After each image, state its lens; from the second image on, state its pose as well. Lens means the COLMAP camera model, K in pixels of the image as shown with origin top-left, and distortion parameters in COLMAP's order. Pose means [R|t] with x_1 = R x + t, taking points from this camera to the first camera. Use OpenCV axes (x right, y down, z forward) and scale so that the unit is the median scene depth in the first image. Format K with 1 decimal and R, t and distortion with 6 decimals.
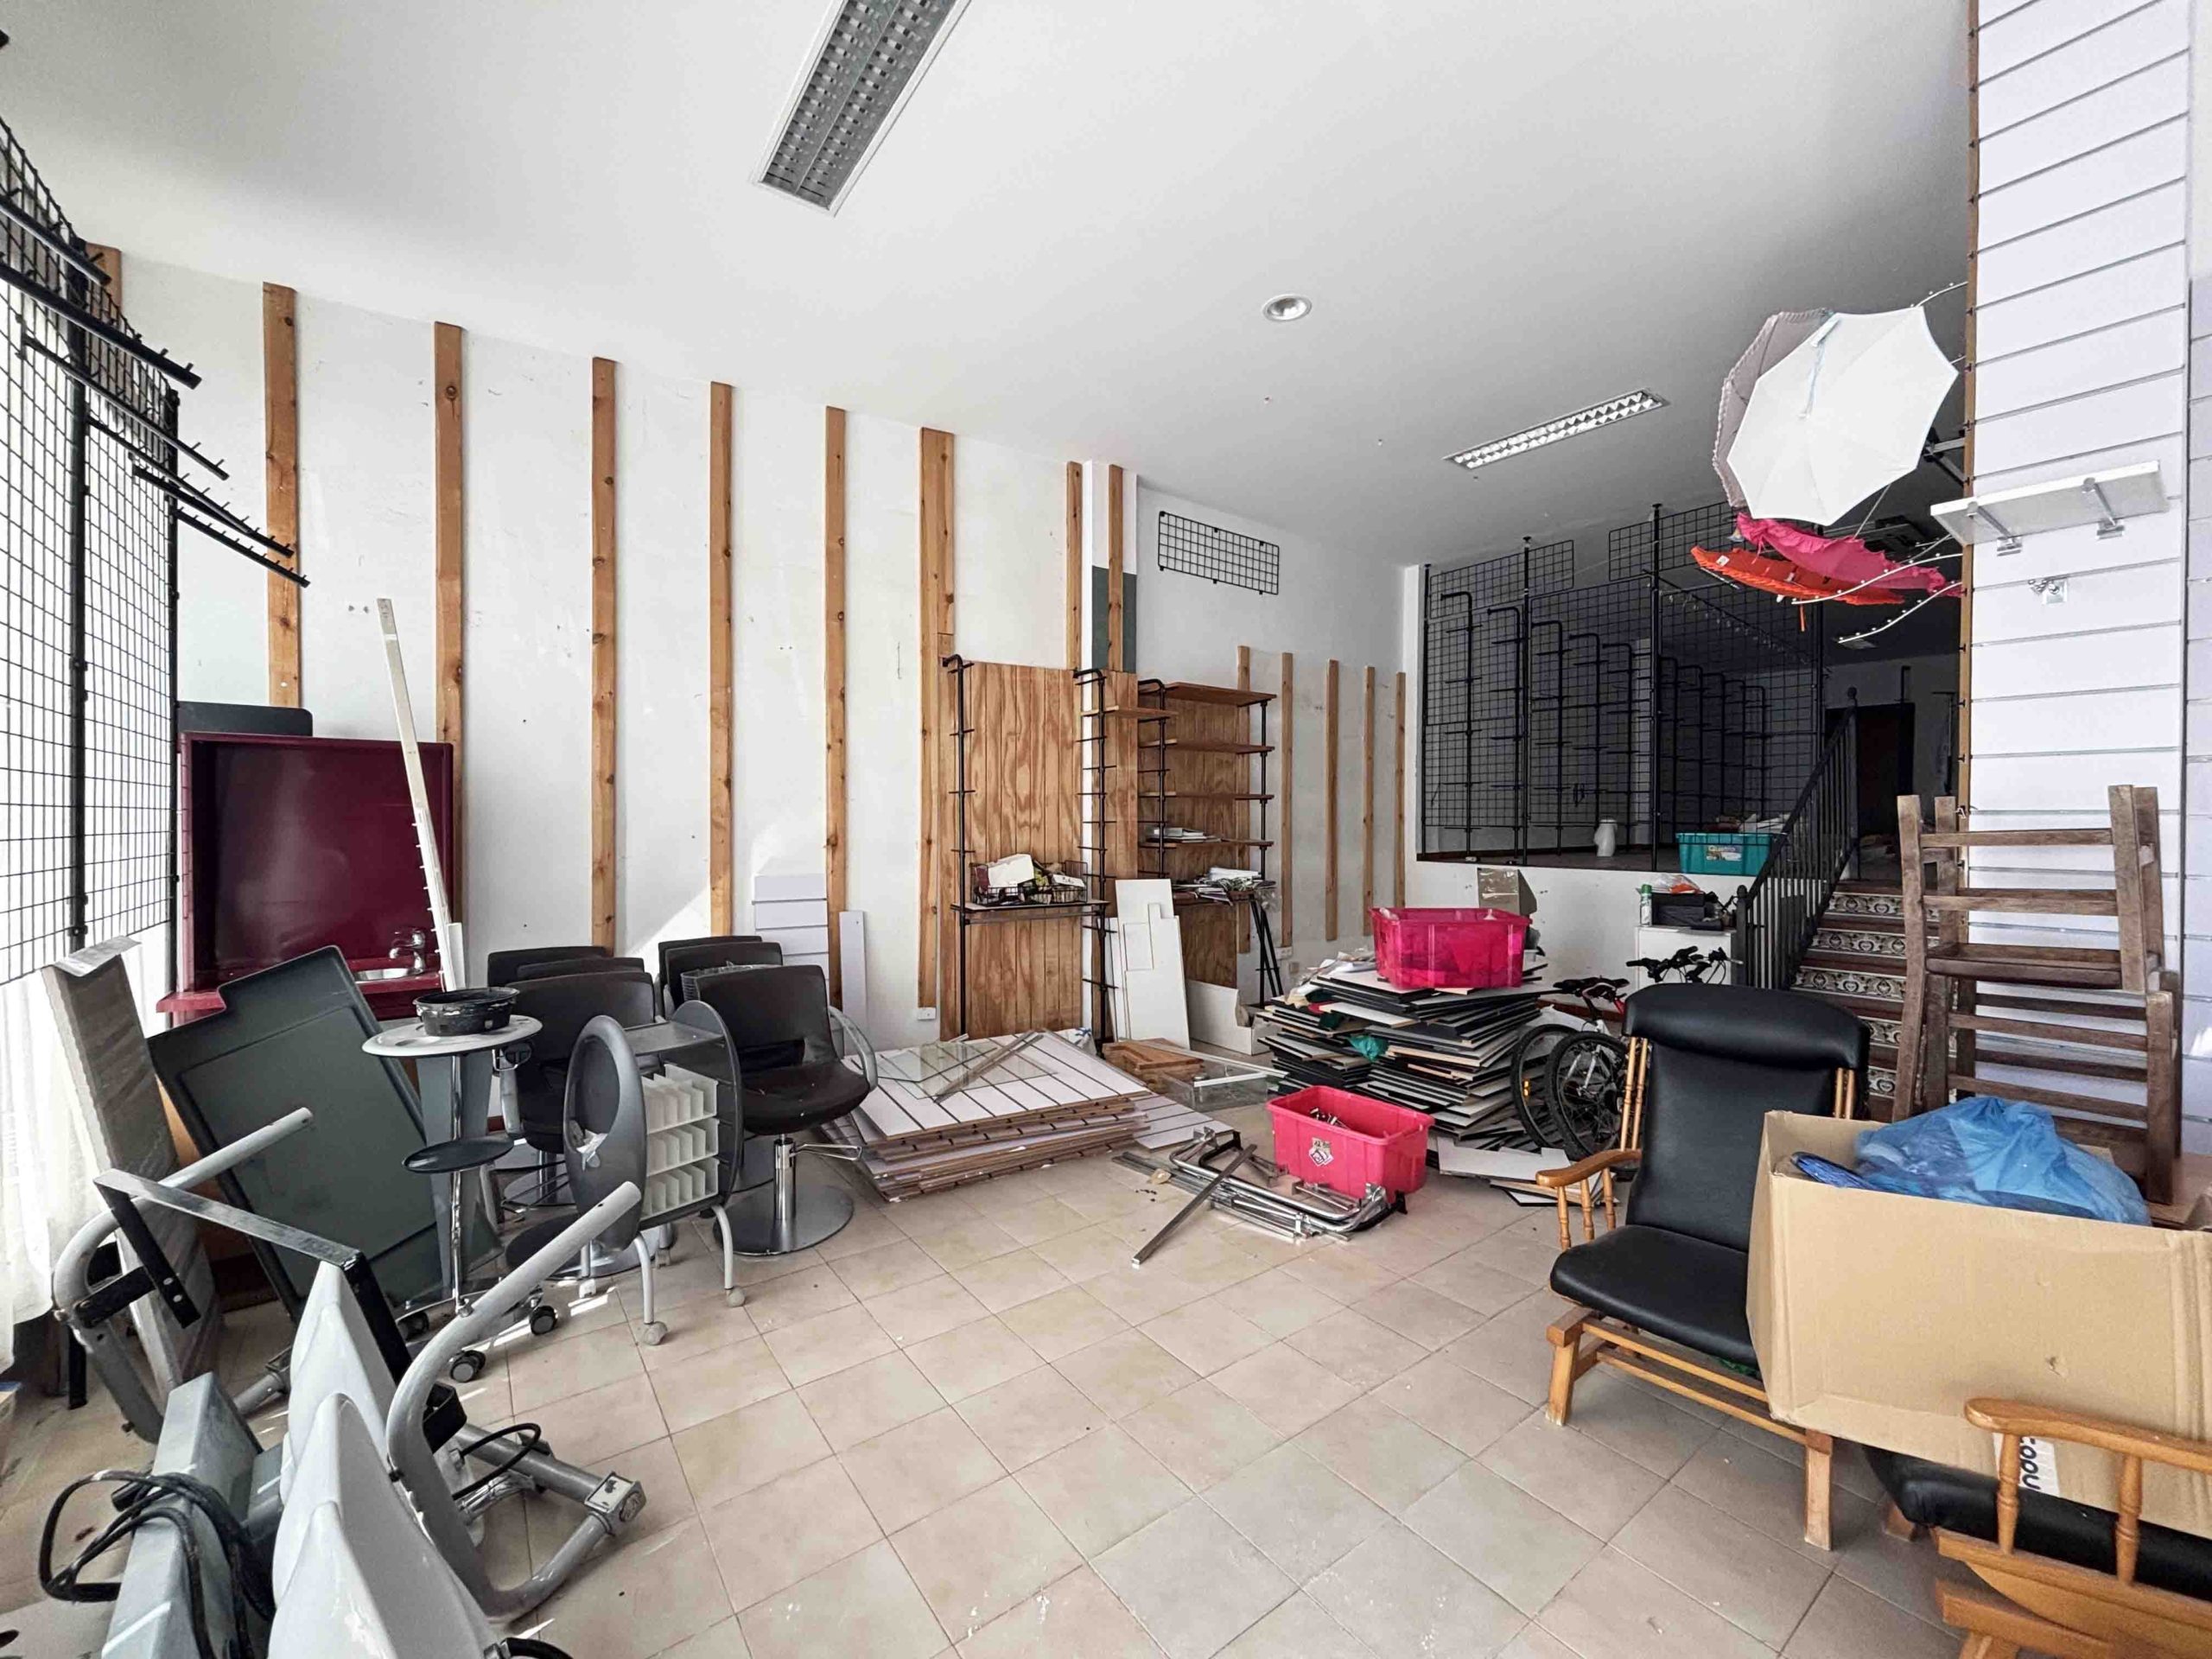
lens RADIAL K [[891.5, 0, 1106.0], [0, 891.5, 829.5], [0, 0, 1]] dist [0.018137, -0.009781]
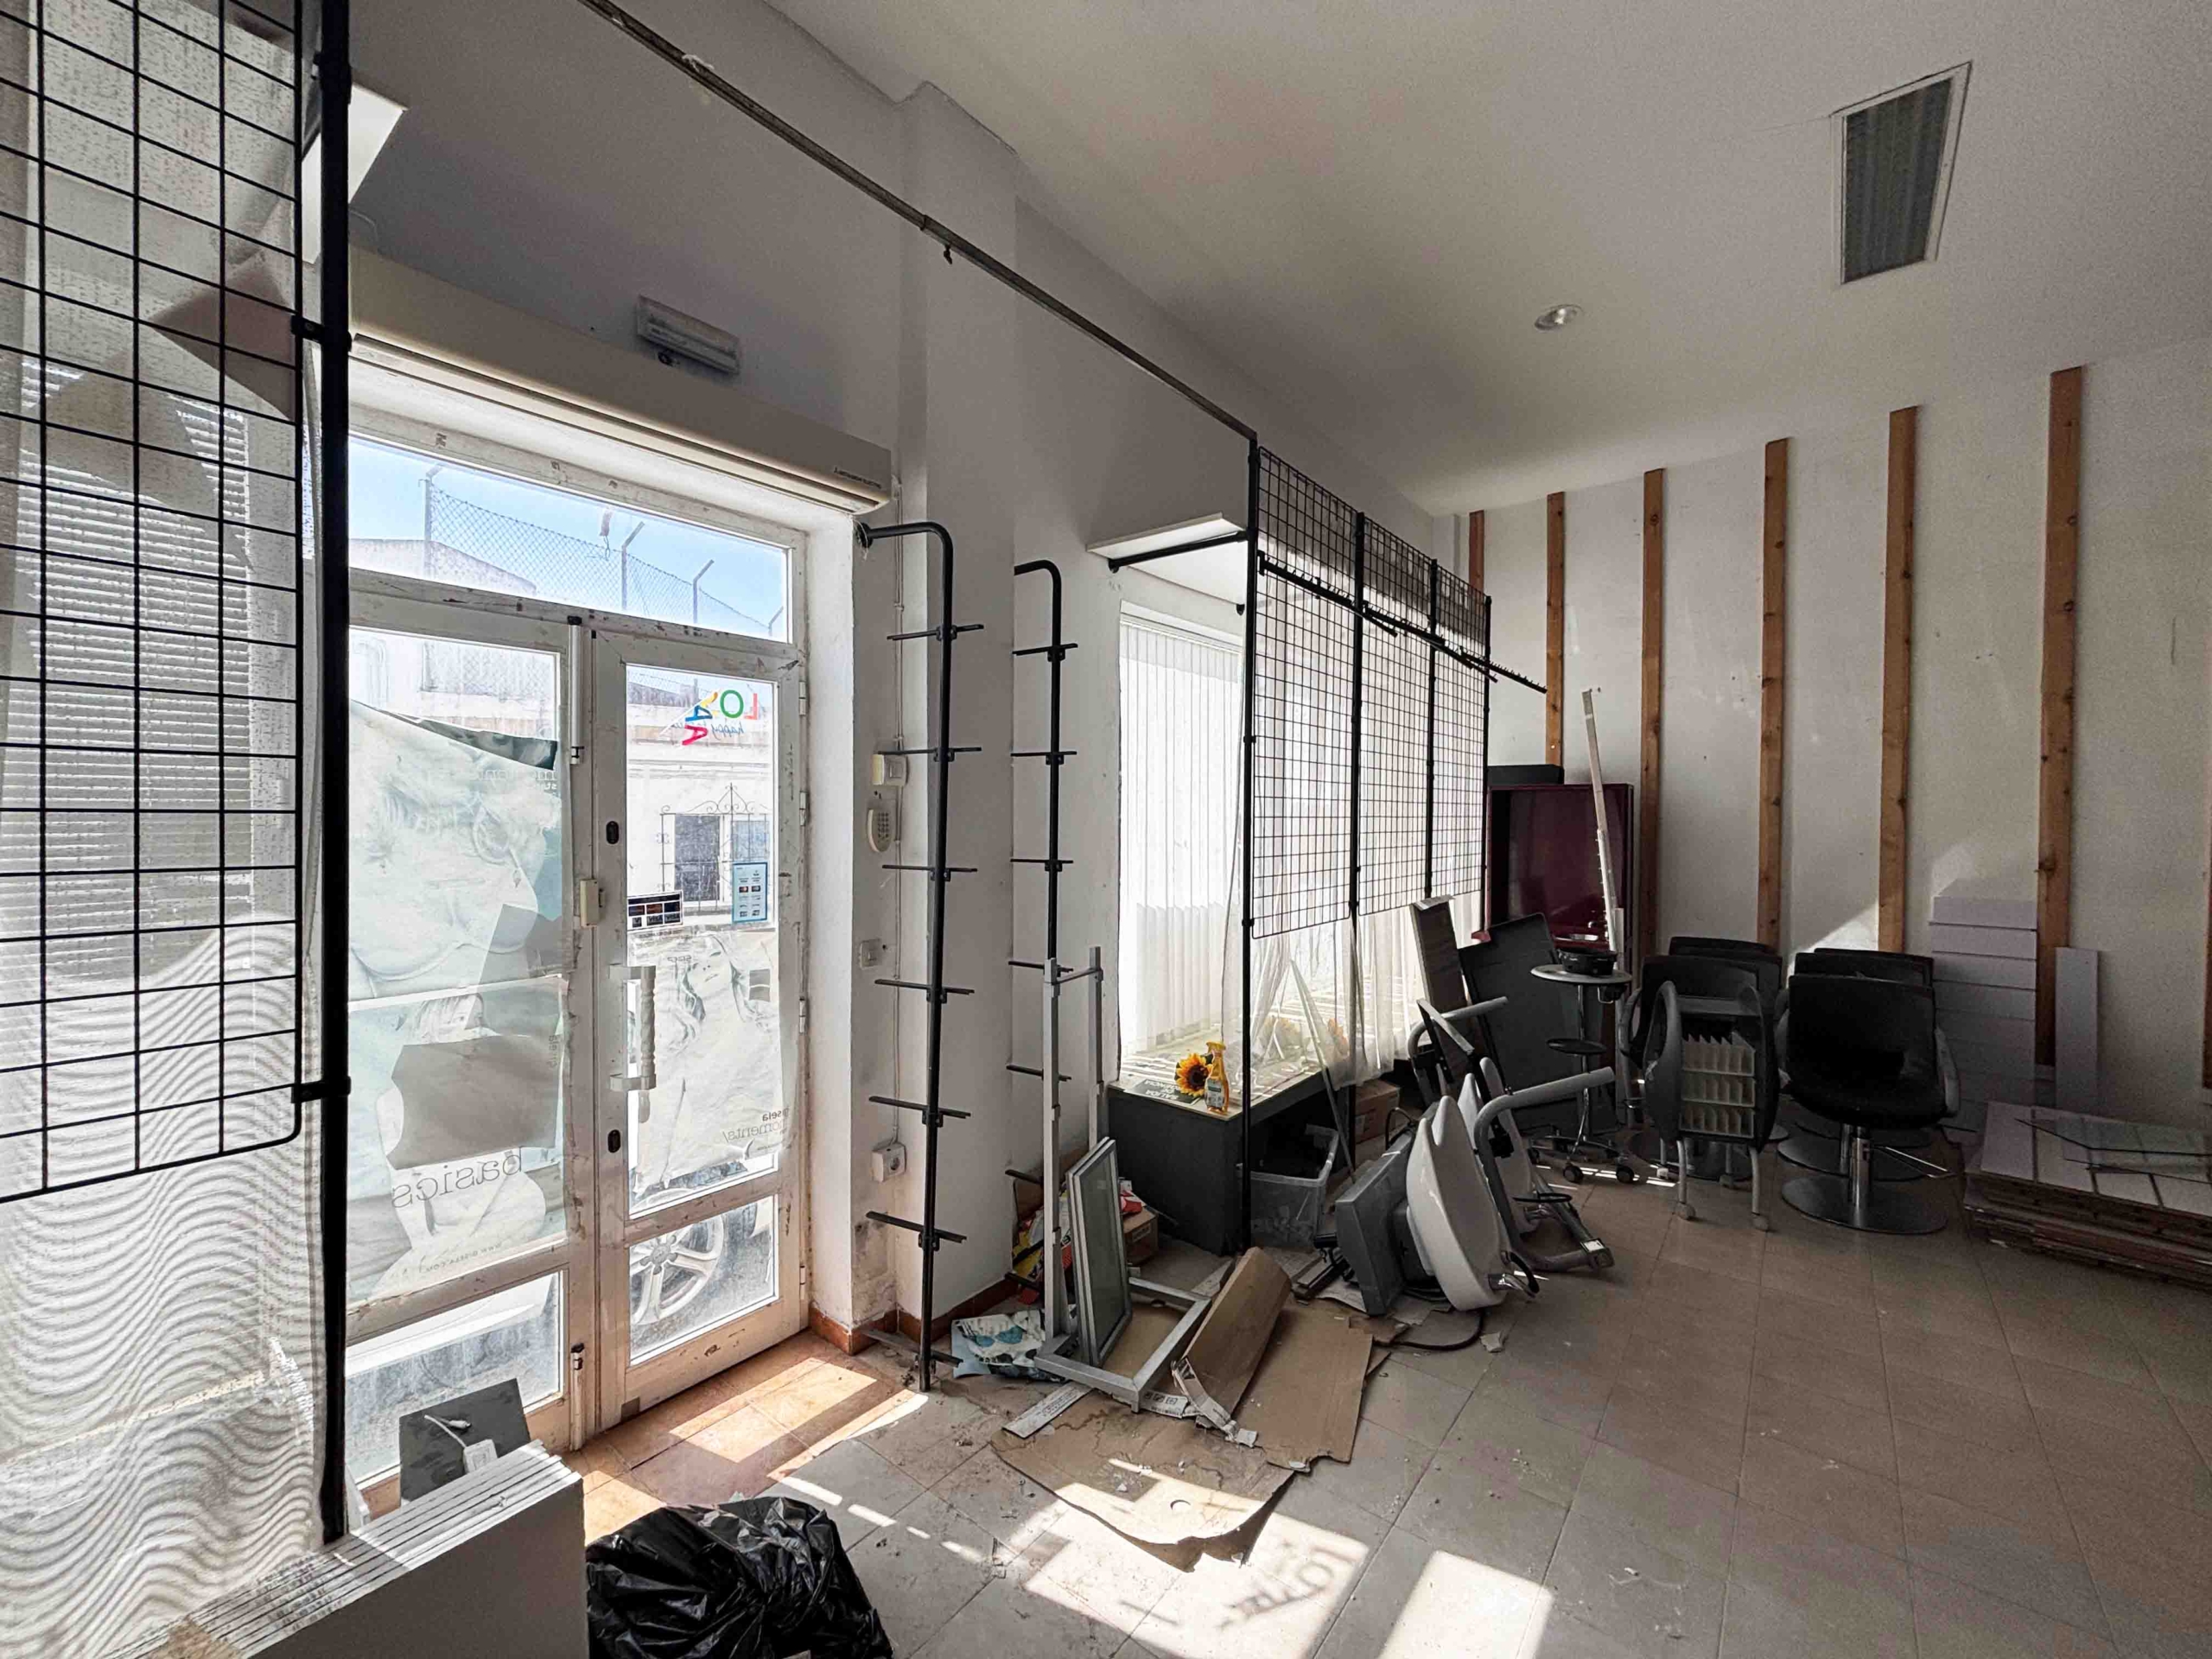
lens RADIAL K [[896.4, 0, 1103.9], [0, 896.4, 823.7], [0, 0, 1]] dist [0.001677, 0.000334]
pose [[0.255992, 0.009141, -0.966636, 0.274588], [-0.015565, 0.999865, 0.005333, -0.016148], [0.966554, 0.013681, 0.256100, -0.108750]]
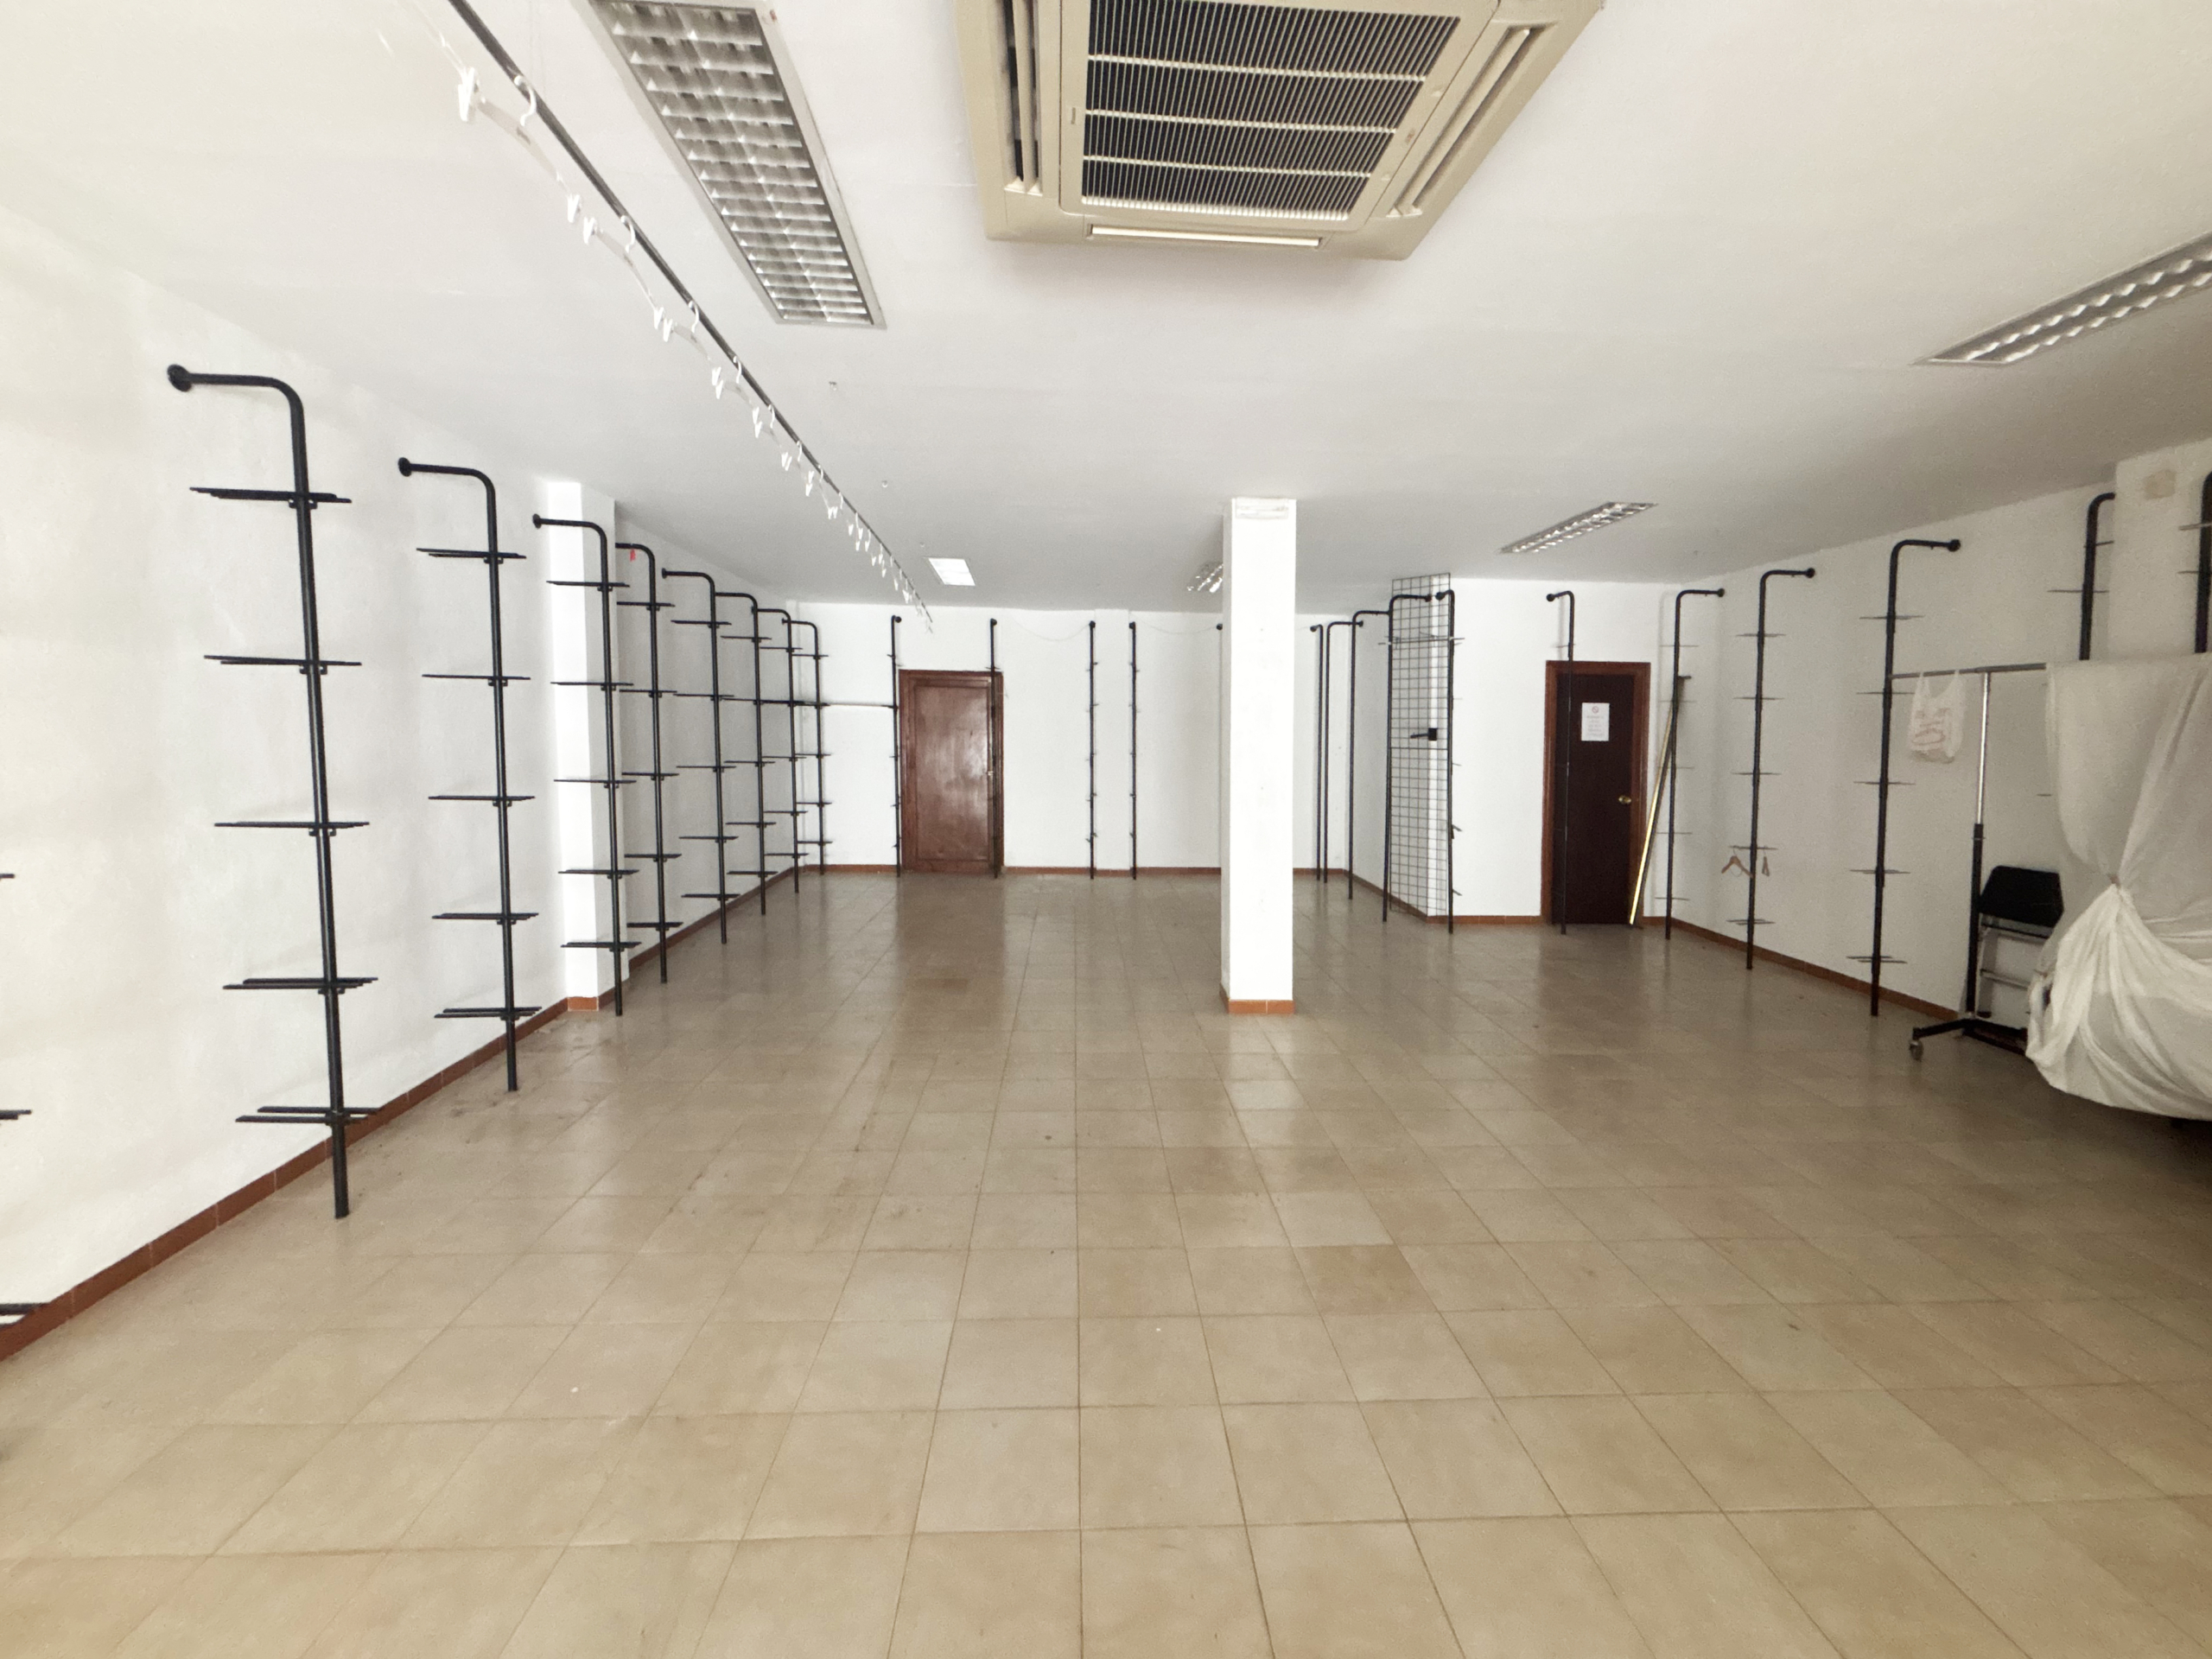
lens RADIAL K [[888.2, 0, 1112.1], [0, 888.2, 821.8], [0, 0, 1]] dist [0.001821, 0.000436]
pose [[0.561964, -0.076206, 0.823644, 0.842467], [-0.009992, 0.995049, 0.098882, -0.212227], [-0.827101, -0.063798, 0.558420, 1.210868]]
